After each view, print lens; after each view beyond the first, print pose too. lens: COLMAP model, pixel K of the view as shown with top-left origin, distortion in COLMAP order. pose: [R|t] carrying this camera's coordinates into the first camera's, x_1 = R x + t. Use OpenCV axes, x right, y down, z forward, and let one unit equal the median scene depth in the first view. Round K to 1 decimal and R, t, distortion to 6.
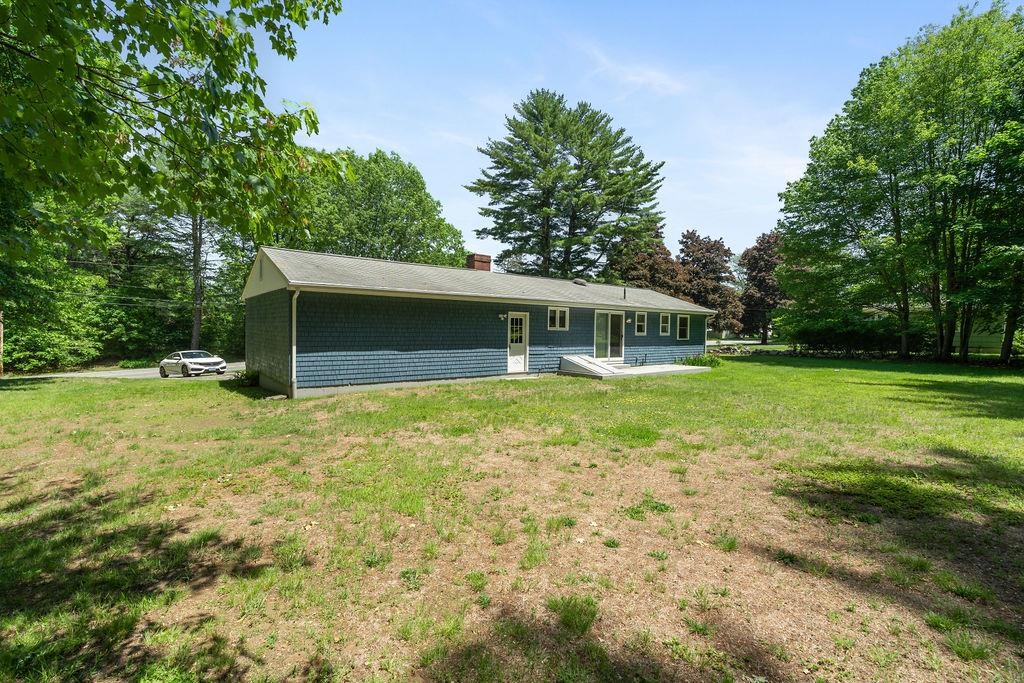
lens RADIAL K [[450.0, 0, 511.0], [0, 450.0, 333.8], [0, 0, 1]] dist [-0.000229, -0.000070]
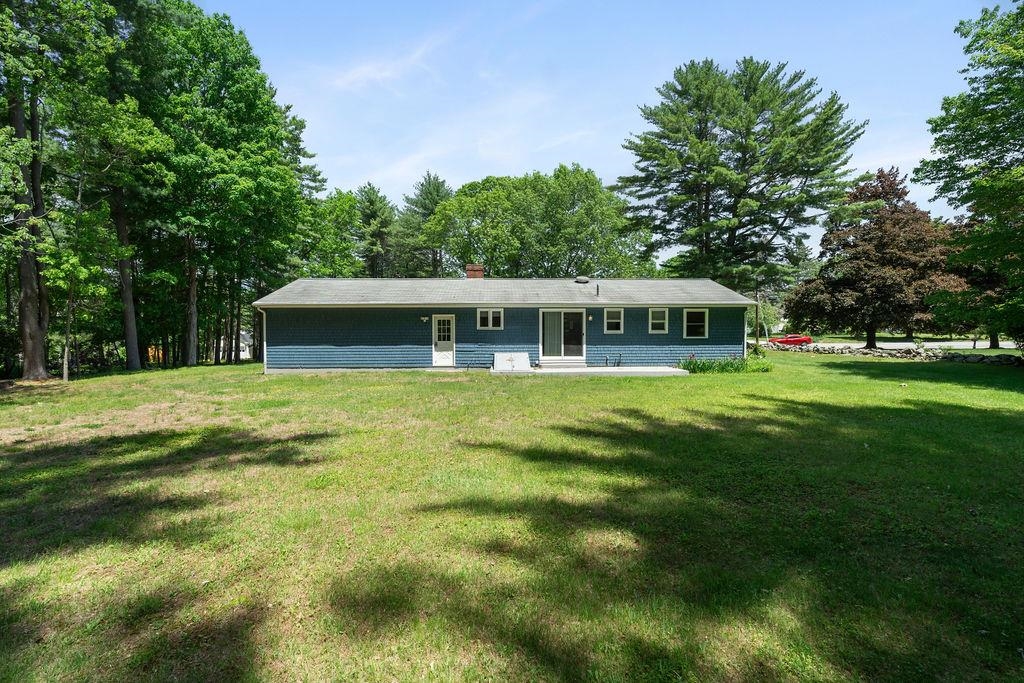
lens RADIAL K [[450.0, 0, 511.0], [0, 450.0, 333.8], [0, 0, 1]] dist [-0.000229, -0.000070]
pose [[0.809521, -0.007372, -0.587045, 0.711746], [0.007815, 0.999968, -0.001781, 0.004544], [0.587039, -0.003146, 0.809552, 0.122018]]
